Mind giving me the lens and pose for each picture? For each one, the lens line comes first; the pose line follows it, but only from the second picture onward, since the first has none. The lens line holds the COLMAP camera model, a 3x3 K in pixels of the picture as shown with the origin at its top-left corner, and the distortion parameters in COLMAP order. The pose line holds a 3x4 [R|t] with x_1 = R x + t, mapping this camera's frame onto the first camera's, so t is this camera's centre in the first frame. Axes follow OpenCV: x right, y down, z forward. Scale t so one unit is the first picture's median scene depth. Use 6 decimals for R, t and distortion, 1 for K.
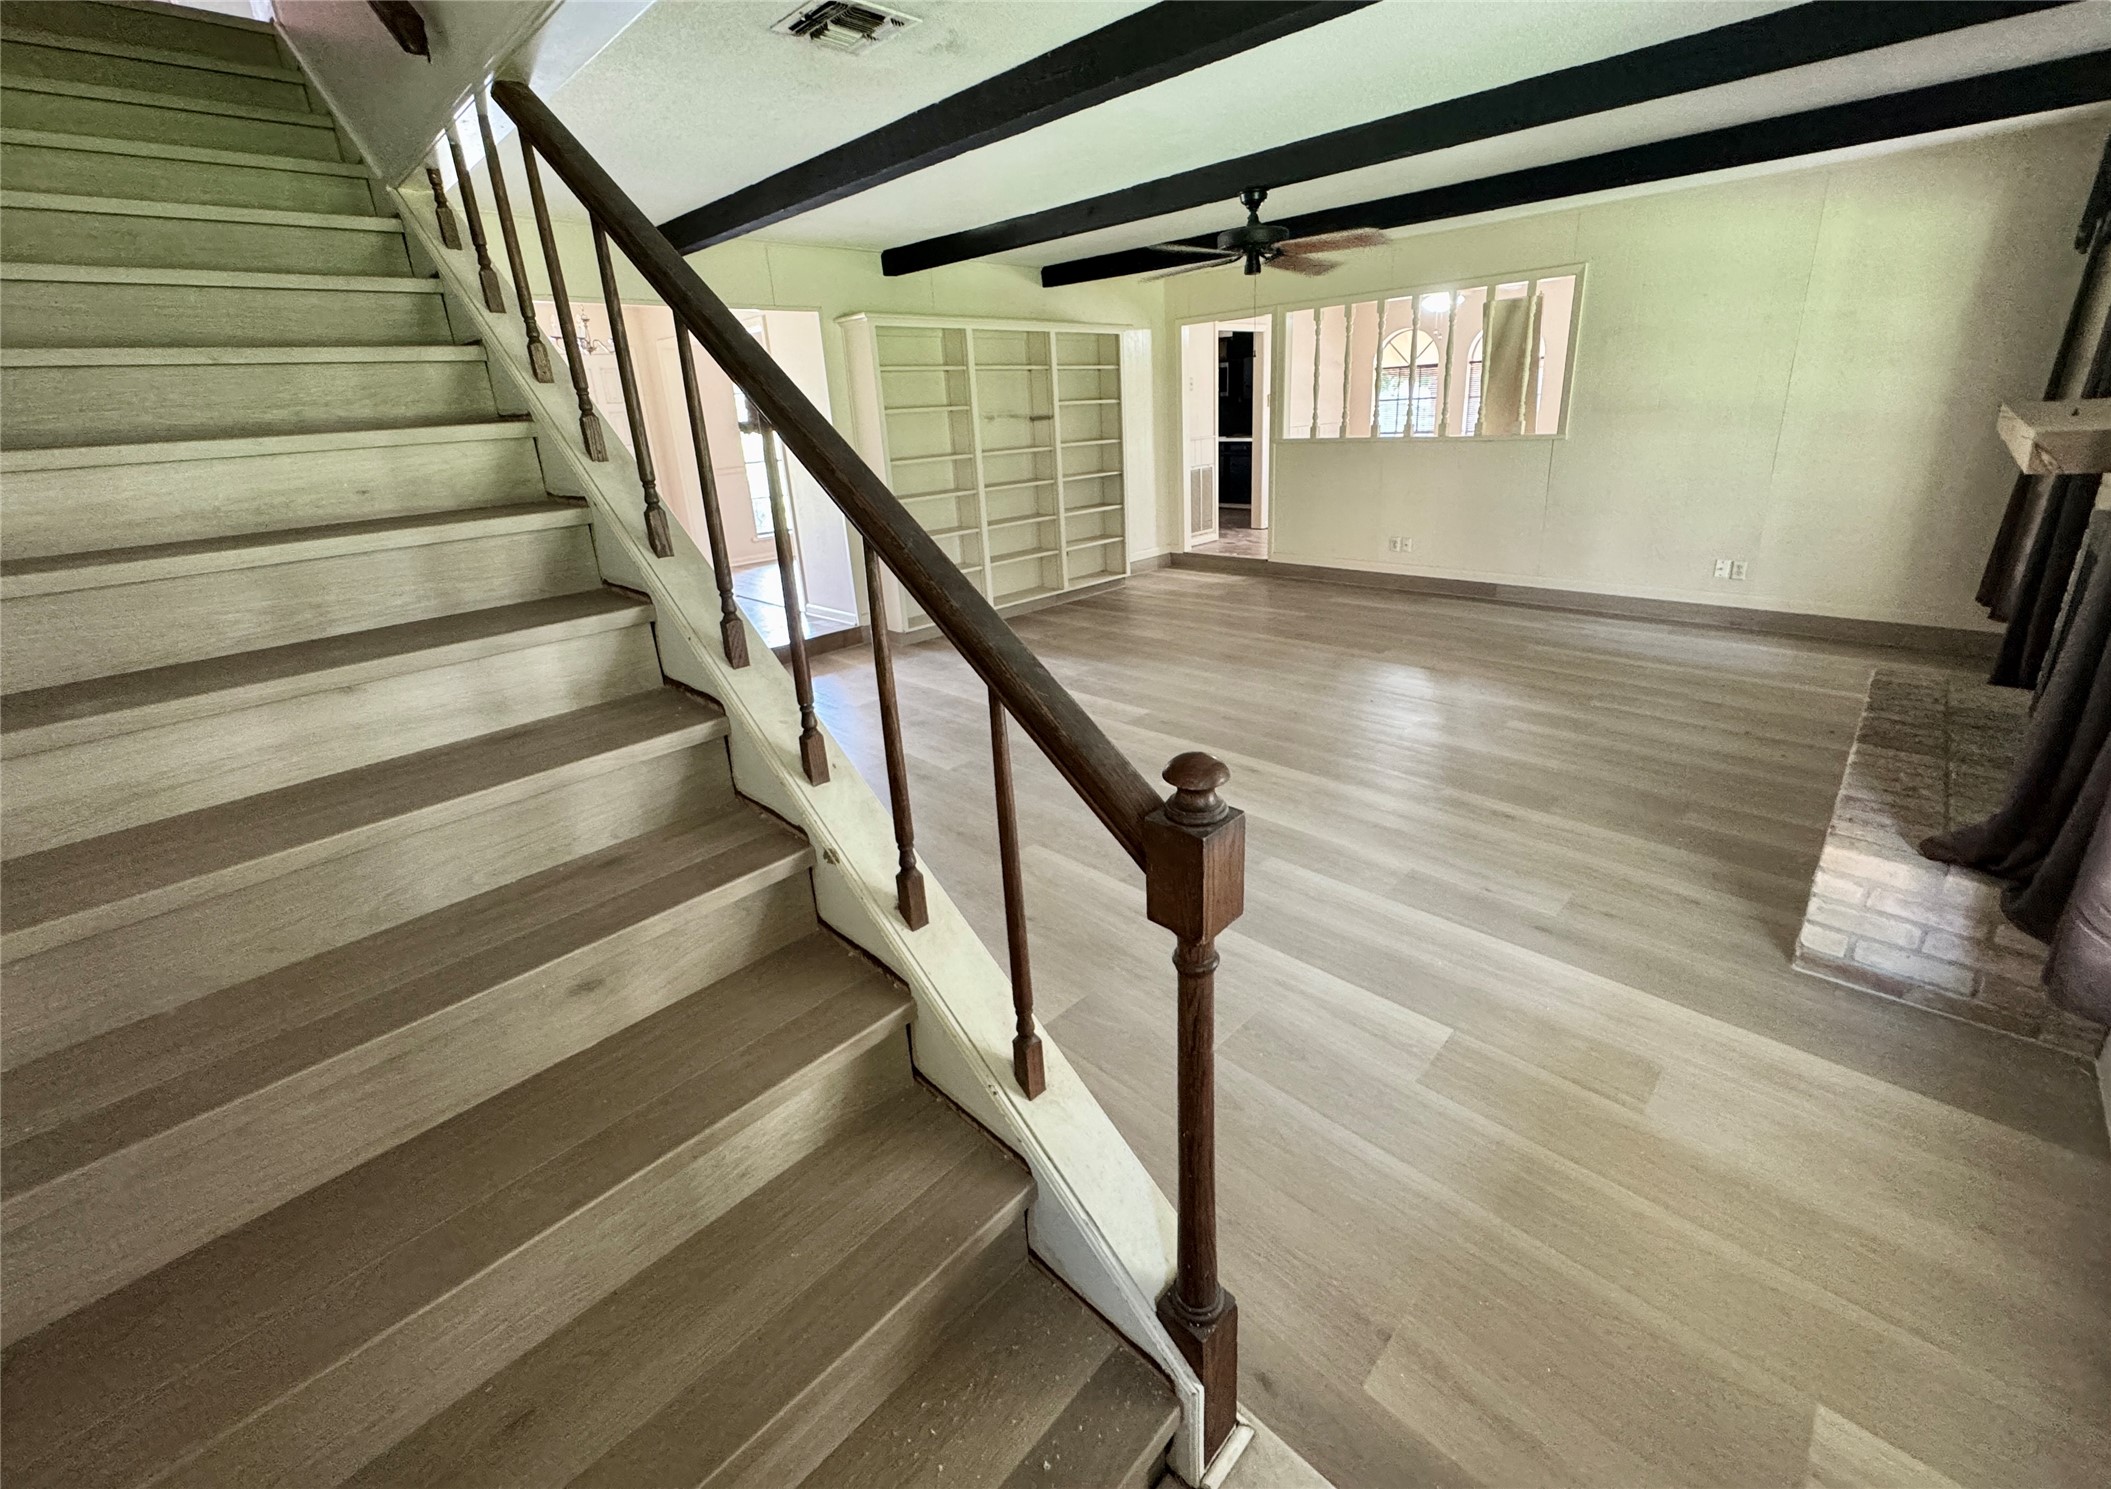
lens RADIAL K [[861.2, 0, 1063.4], [0, 861.2, 686.3], [0, 0, 1]] dist [-0.001718, -0.000149]
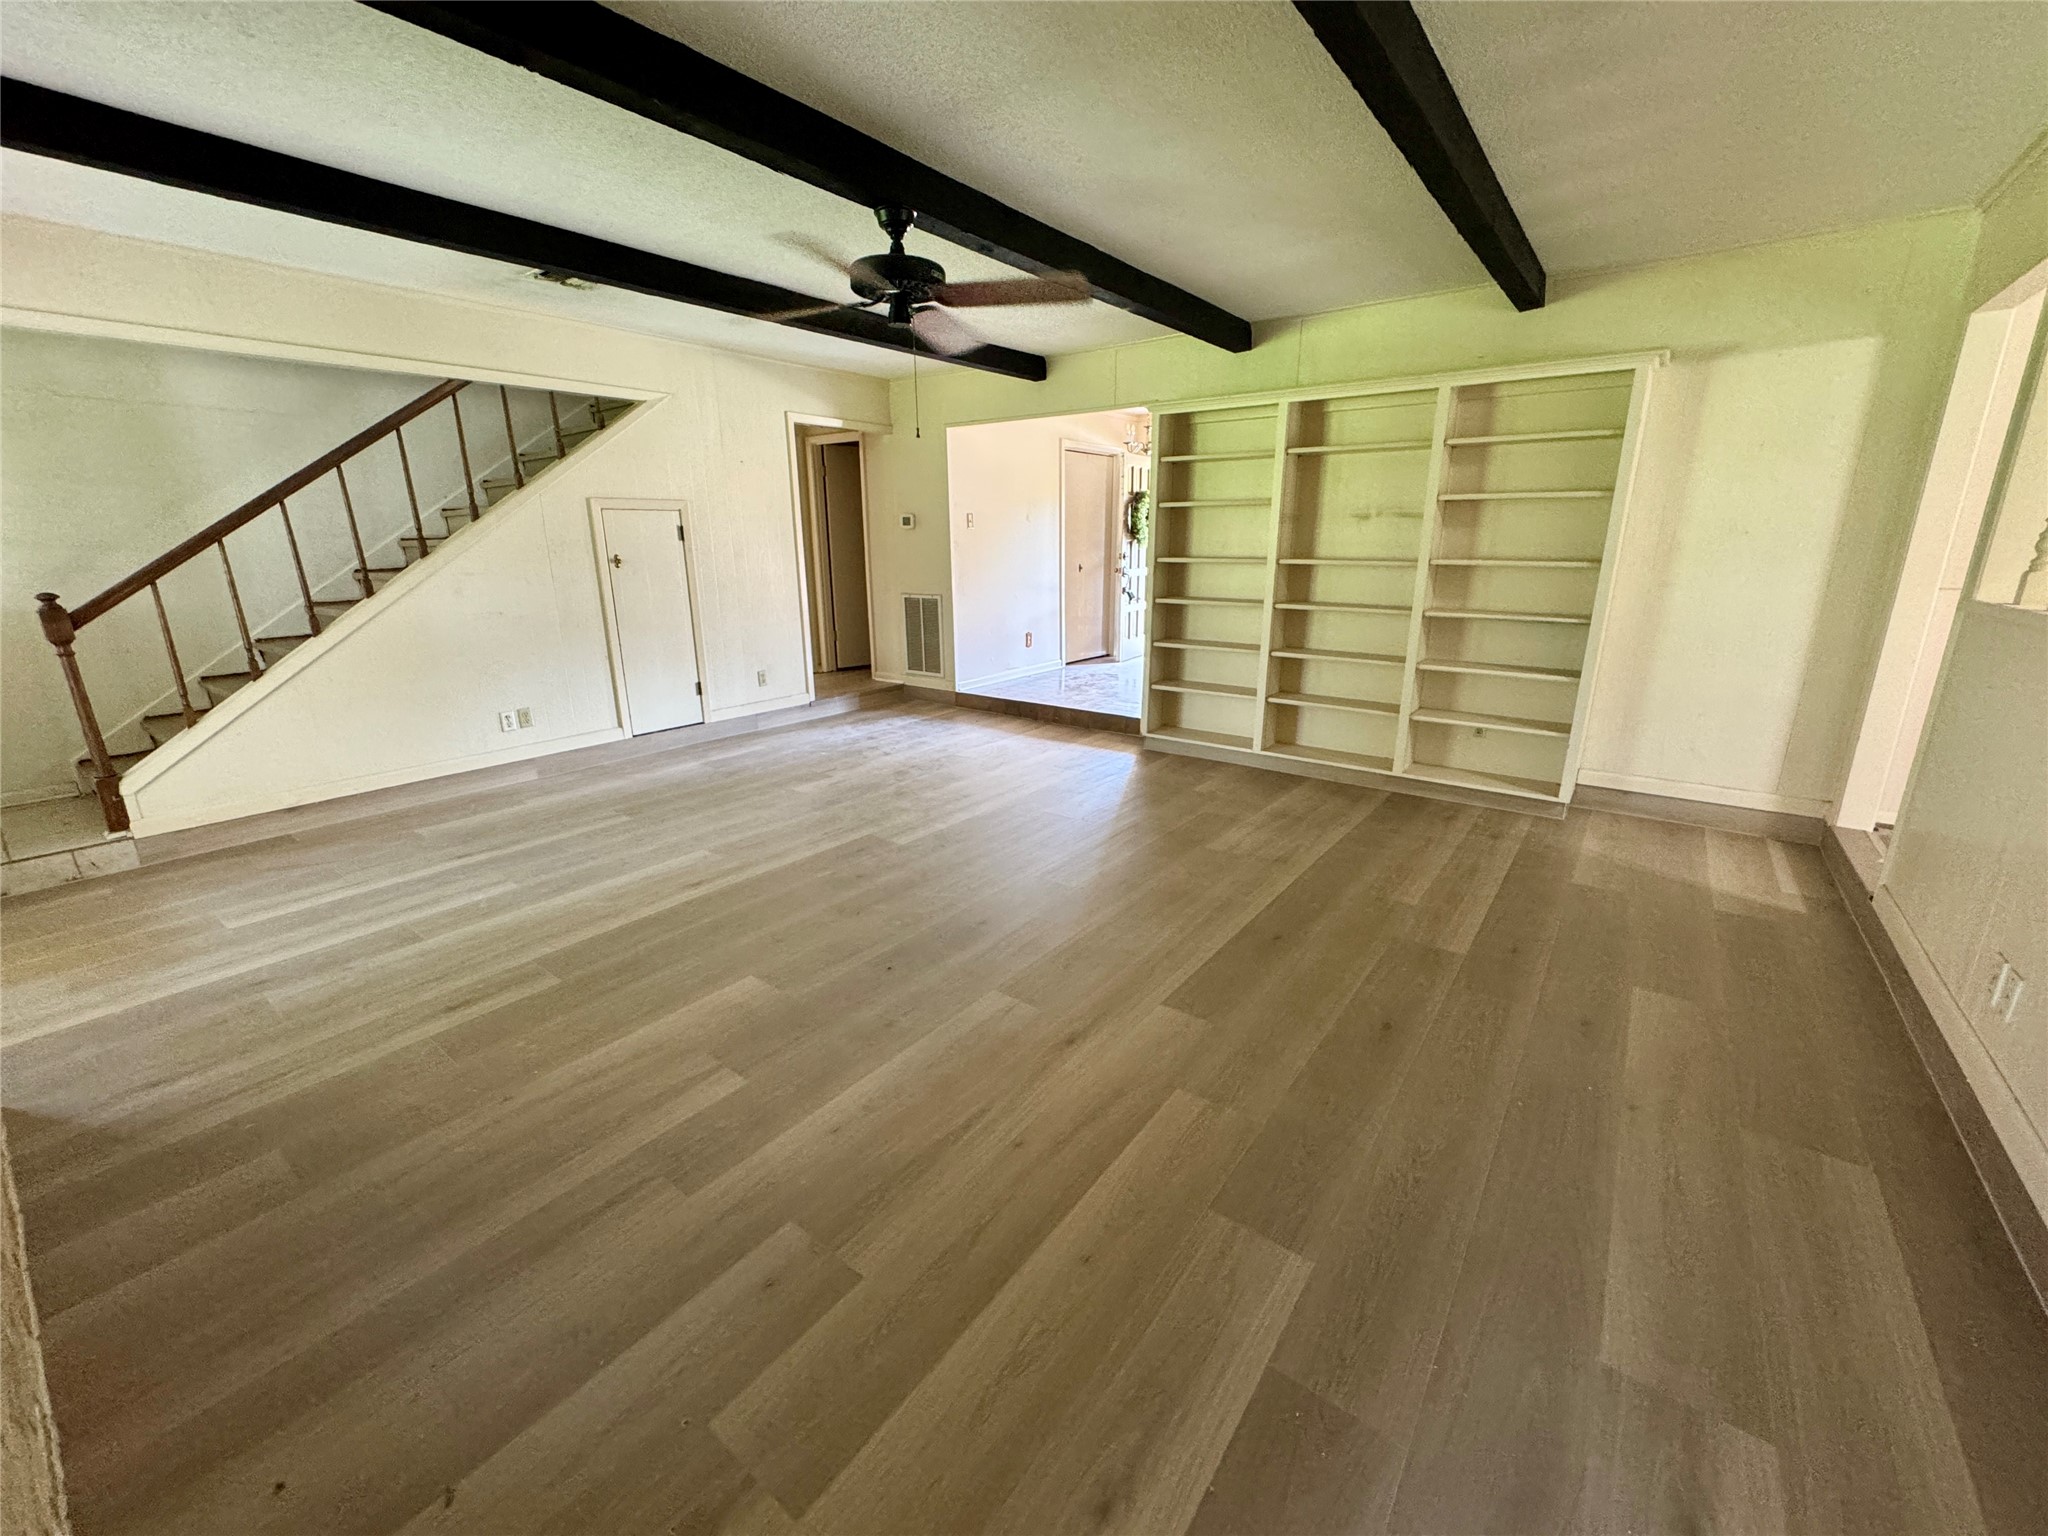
lens RADIAL K [[818.7, 0, 1024.0], [0, 818.7, 768.0], [0, 0, 1]] dist [-0.000788, 0.000350]
pose [[0.127167, 0.316672, -0.939972, 0.916664], [-0.307690, 0.913511, 0.266130, -0.318651], [0.942950, 0.255377, 0.213606, 0.947444]]
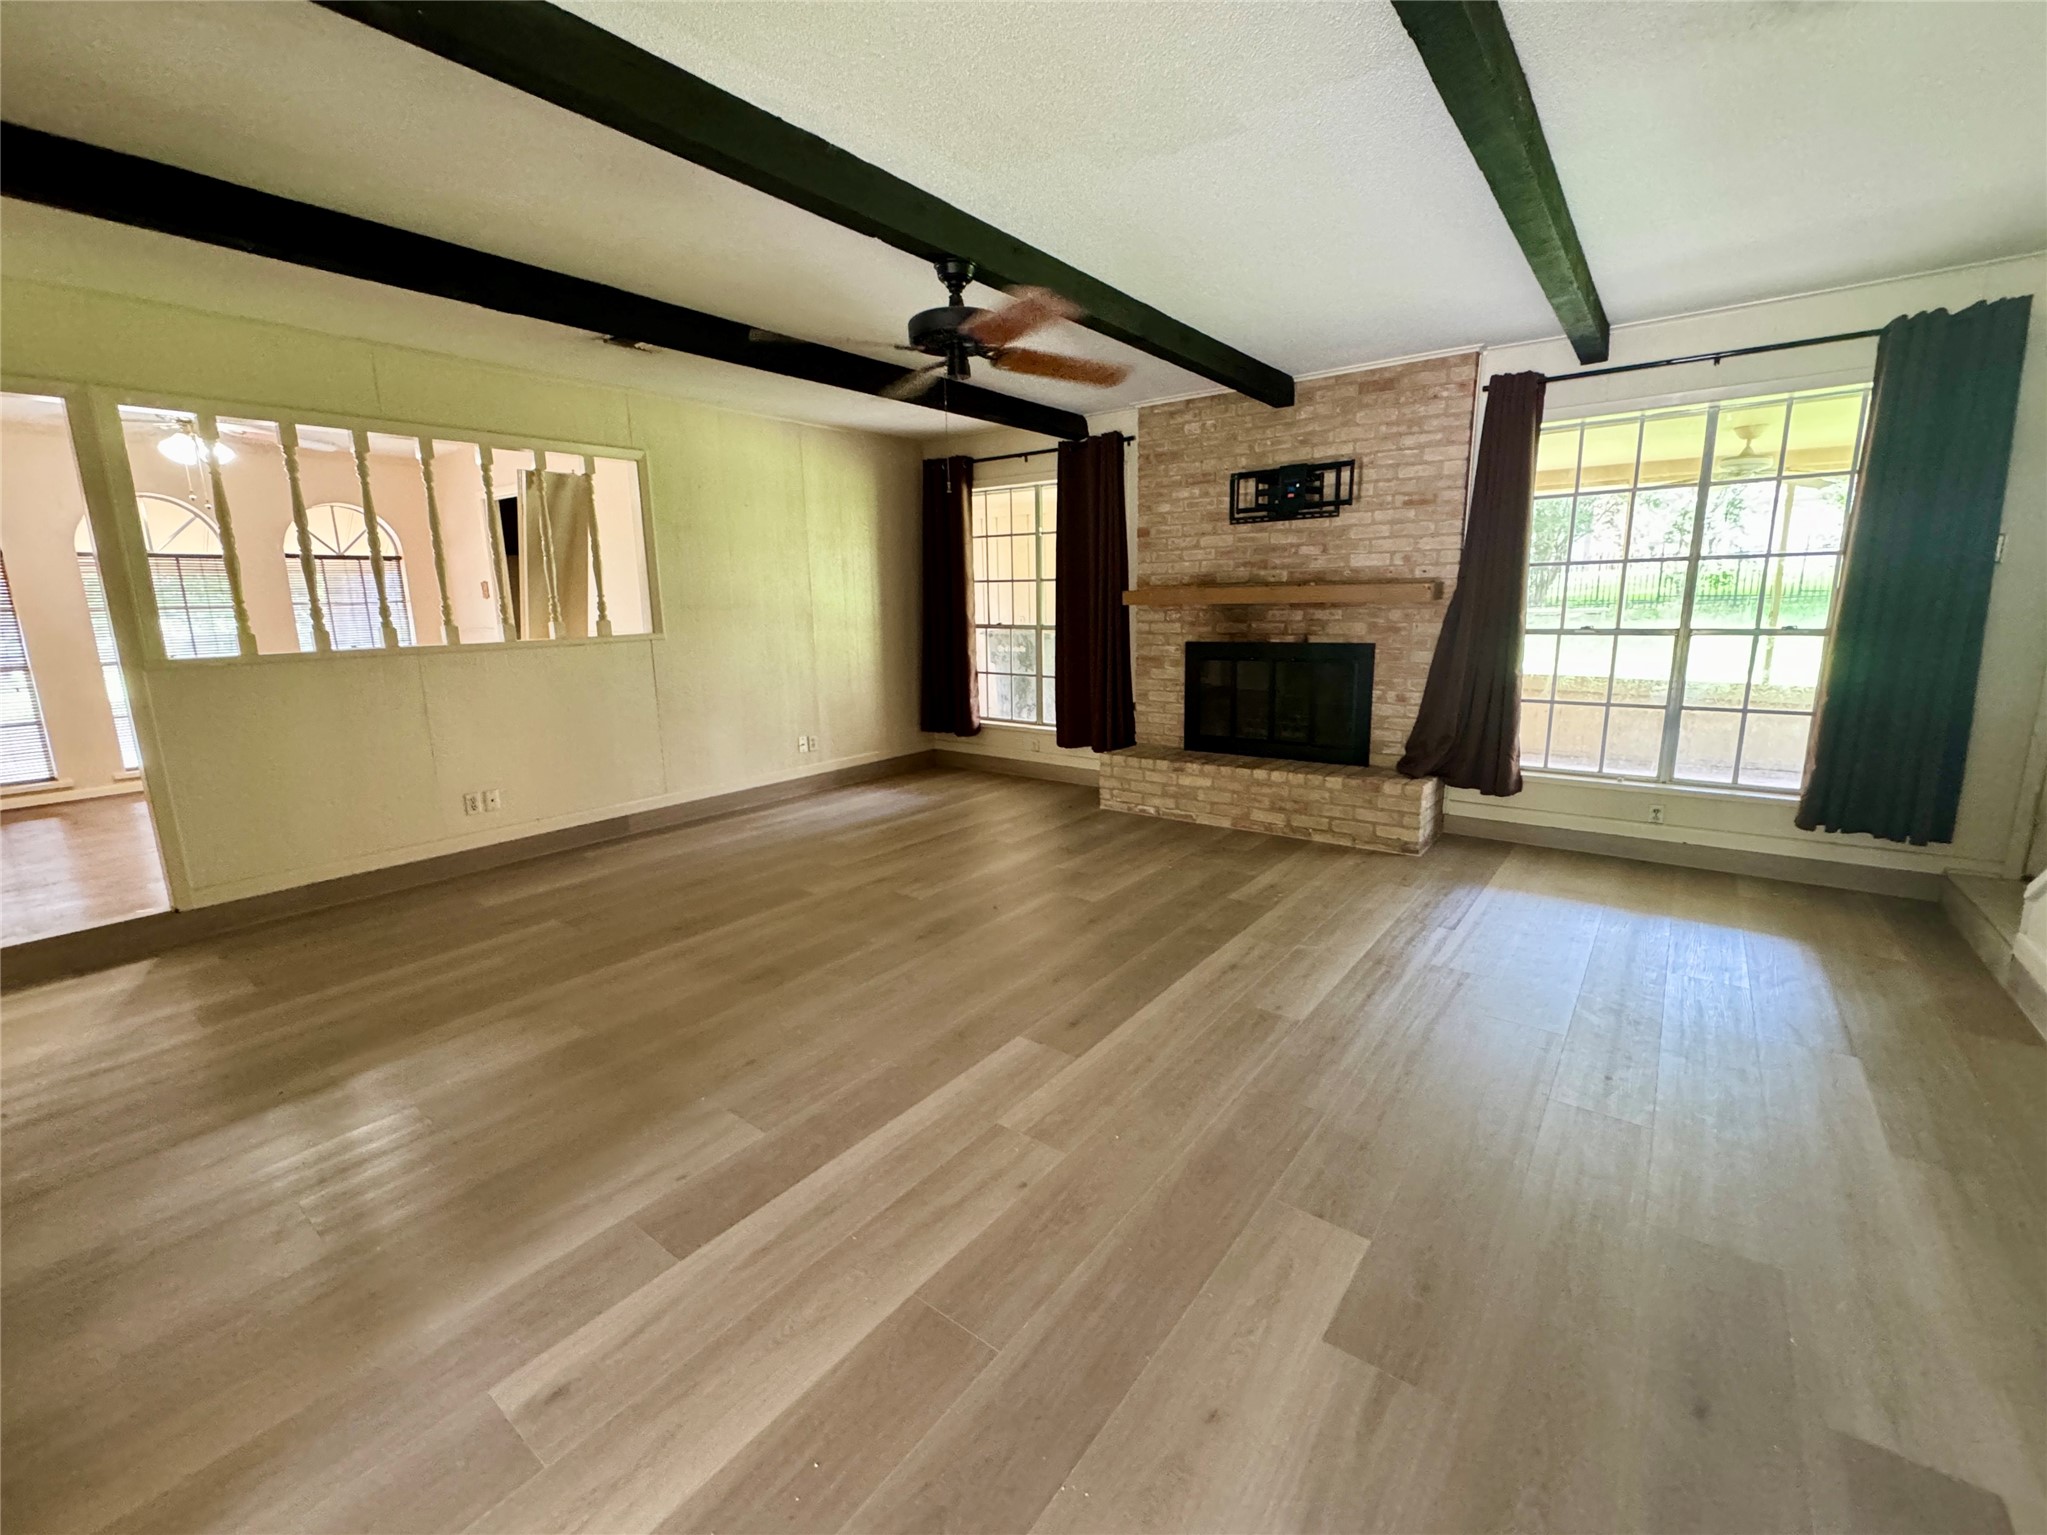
lens RADIAL K [[859.6, 0, 1023.5], [0, 859.6, 767.5], [0, 0, 1]] dist [-0.000184, 0.000124]
pose [[-0.123486, -0.141162, 0.982255, -0.481064], [0.332479, 0.926736, 0.174982, -0.259321], [-0.934991, 0.348187, -0.067506, 1.005017]]
